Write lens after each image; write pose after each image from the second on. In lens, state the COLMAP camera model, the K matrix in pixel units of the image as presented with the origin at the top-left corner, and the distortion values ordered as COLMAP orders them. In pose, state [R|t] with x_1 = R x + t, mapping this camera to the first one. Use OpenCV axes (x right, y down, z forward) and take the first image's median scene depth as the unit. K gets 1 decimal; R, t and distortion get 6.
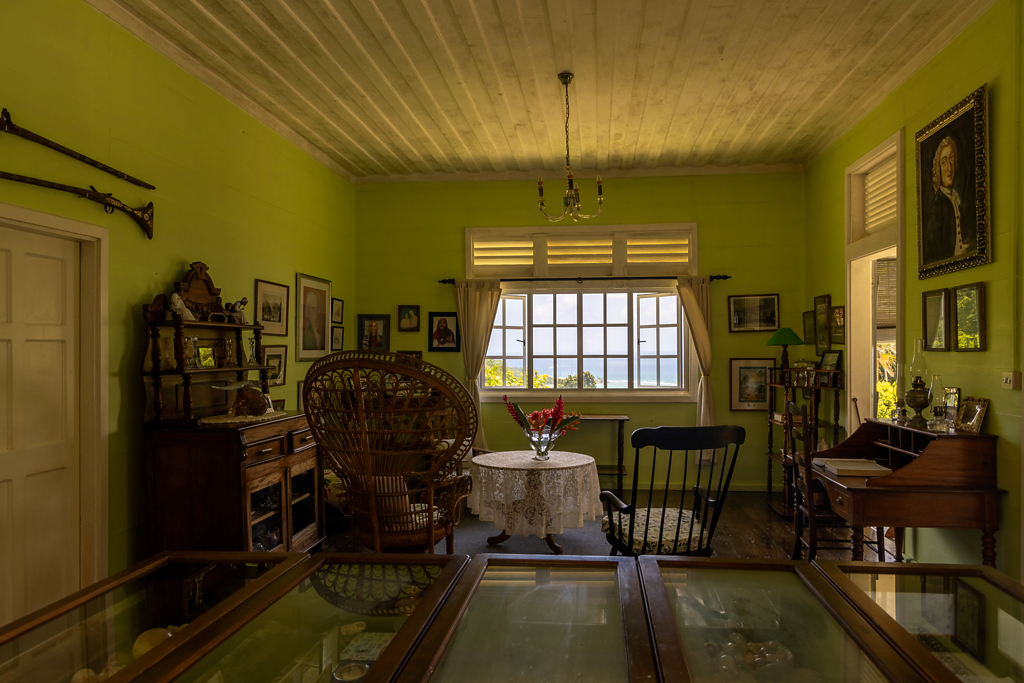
lens RADIAL K [[706.4, 0, 514.2], [0, 706.4, 344.9], [0, 0, 1]] dist [-0.002387, -0.004054]
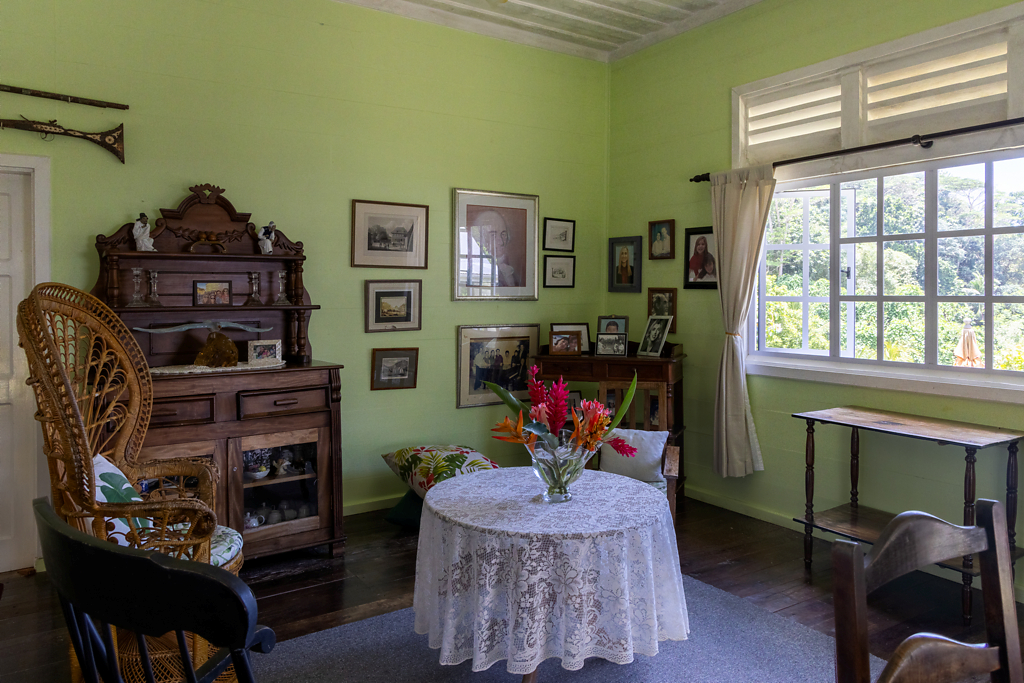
lens RADIAL K [[706.4, 0, 482.0], [0, 706.4, 292.0], [0, 0, 1]] dist [-0.002387, -0.004054]
pose [[0.622434, 0.002950, -0.782667, 0.279372], [0.004527, 0.999963, 0.007369, 0.006652], [0.782659, -0.008130, 0.622397, 0.450123]]
